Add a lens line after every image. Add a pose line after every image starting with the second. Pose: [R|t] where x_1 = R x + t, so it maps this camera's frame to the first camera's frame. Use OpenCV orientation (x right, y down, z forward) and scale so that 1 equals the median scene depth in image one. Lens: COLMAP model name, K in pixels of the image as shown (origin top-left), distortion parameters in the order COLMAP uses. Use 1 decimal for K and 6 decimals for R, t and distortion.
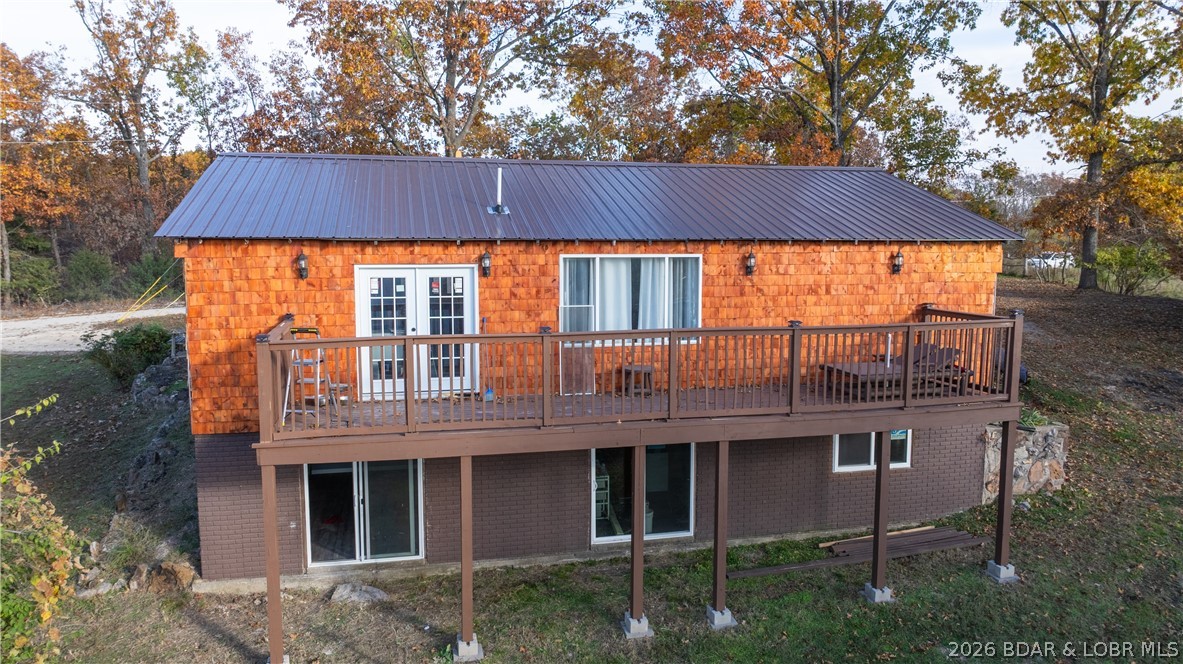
lens RADIAL K [[828.7, 0, 596.8], [0, 828.7, 330.4], [0, 0, 1]] dist [-0.022222, 0.004644]
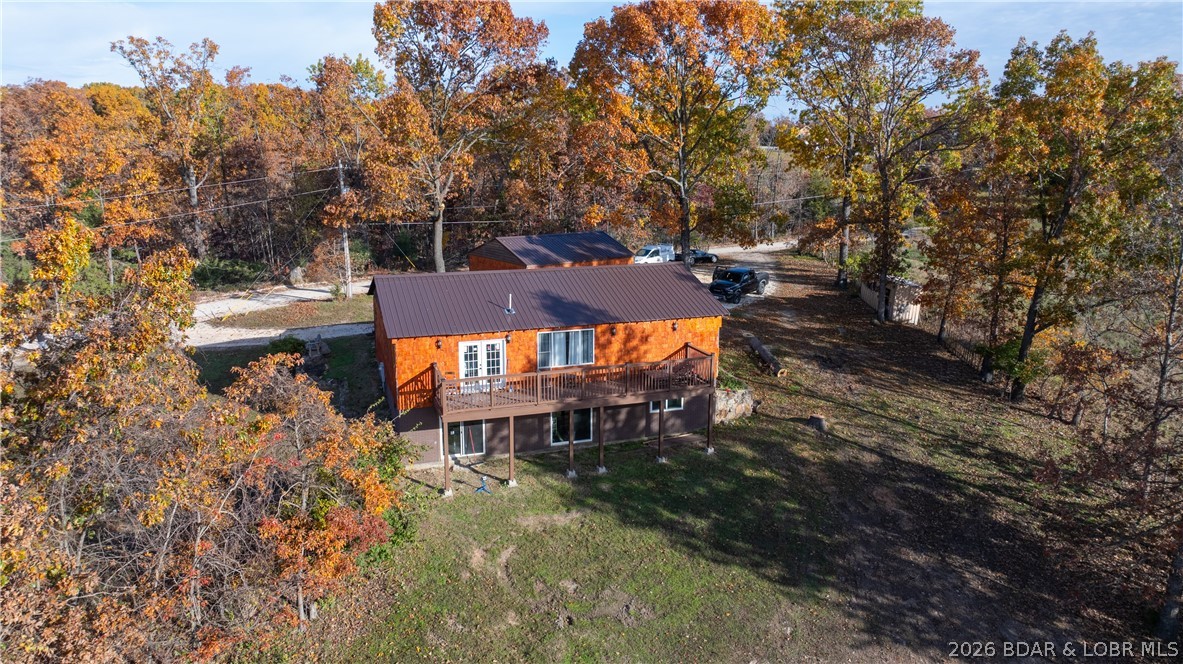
lens RADIAL K [[828.7, 0, 596.8], [0, 828.7, 330.4], [0, 0, 1]] dist [-0.022222, 0.004644]
pose [[0.994202, -0.023590, 0.104910, -0.131637], [0.012558, 0.994435, 0.104597, -0.366547], [-0.106794, -0.102673, 0.988966, -1.530660]]
